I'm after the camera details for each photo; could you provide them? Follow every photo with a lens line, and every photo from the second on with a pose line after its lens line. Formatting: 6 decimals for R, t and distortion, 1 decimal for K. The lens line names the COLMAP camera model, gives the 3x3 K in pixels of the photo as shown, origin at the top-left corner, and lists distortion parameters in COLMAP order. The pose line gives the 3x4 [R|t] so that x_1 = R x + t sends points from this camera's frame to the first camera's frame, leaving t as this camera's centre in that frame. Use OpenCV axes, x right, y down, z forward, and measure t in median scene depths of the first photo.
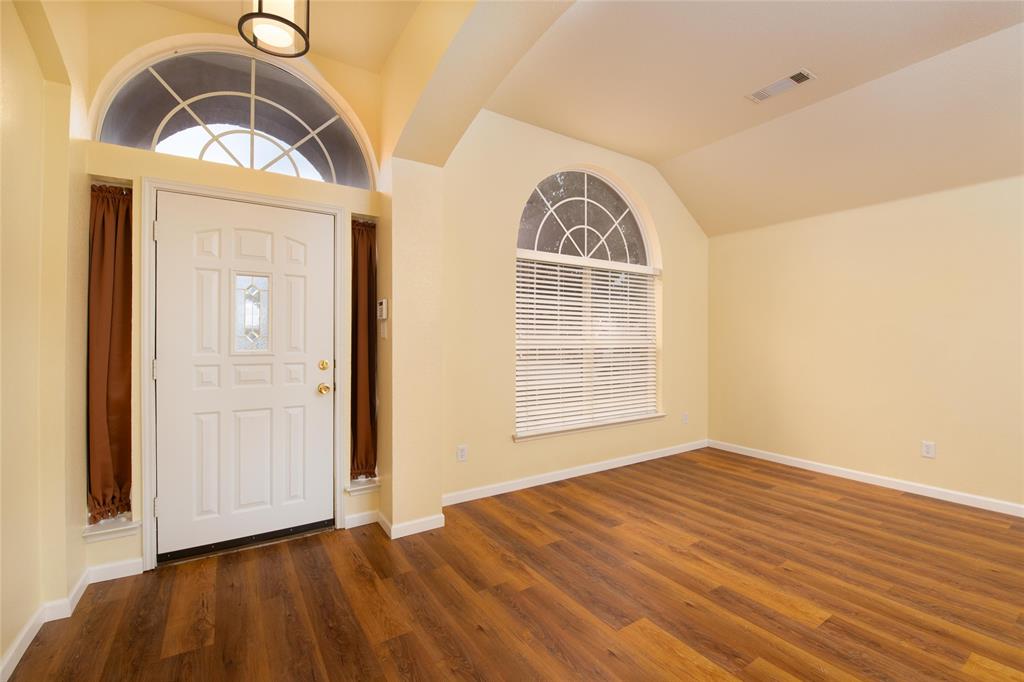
lens RADIAL K [[442.4, 0, 516.1], [0, 442.4, 341.0], [0, 0, 1]] dist [-0.005395, -0.006830]
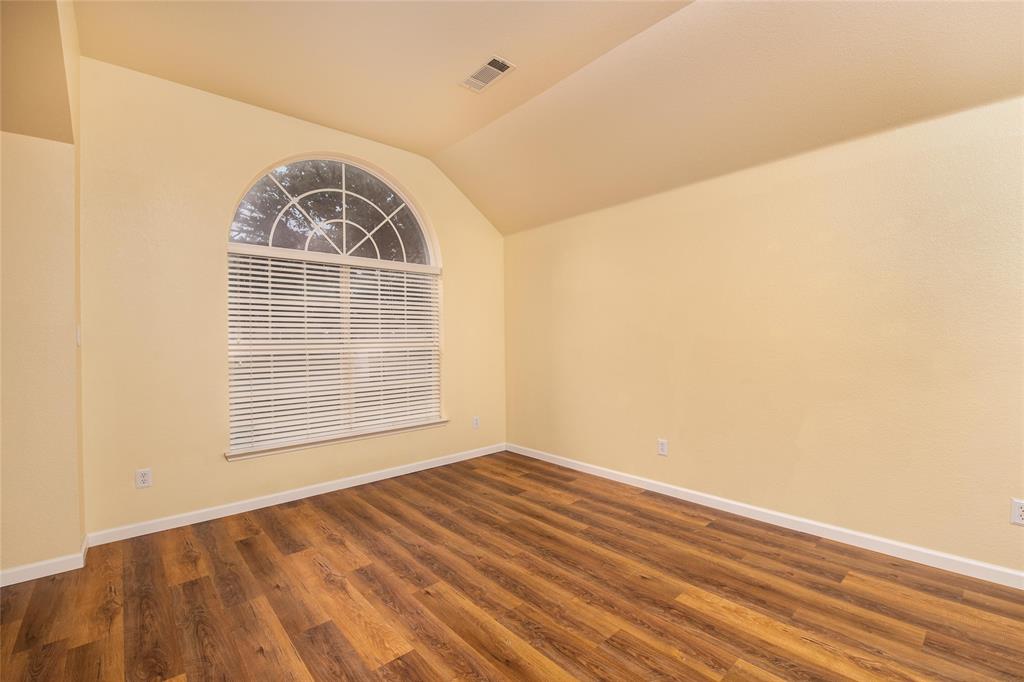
lens RADIAL K [[442.4, 0, 512.6], [0, 442.4, 342.8], [0, 0, 1]] dist [-0.005395, -0.006830]
pose [[0.989514, -0.018886, 0.143196, 0.481973], [0.018815, 0.999821, 0.001853, 0.000574], [-0.143205, 0.000861, 0.989693, 0.046781]]
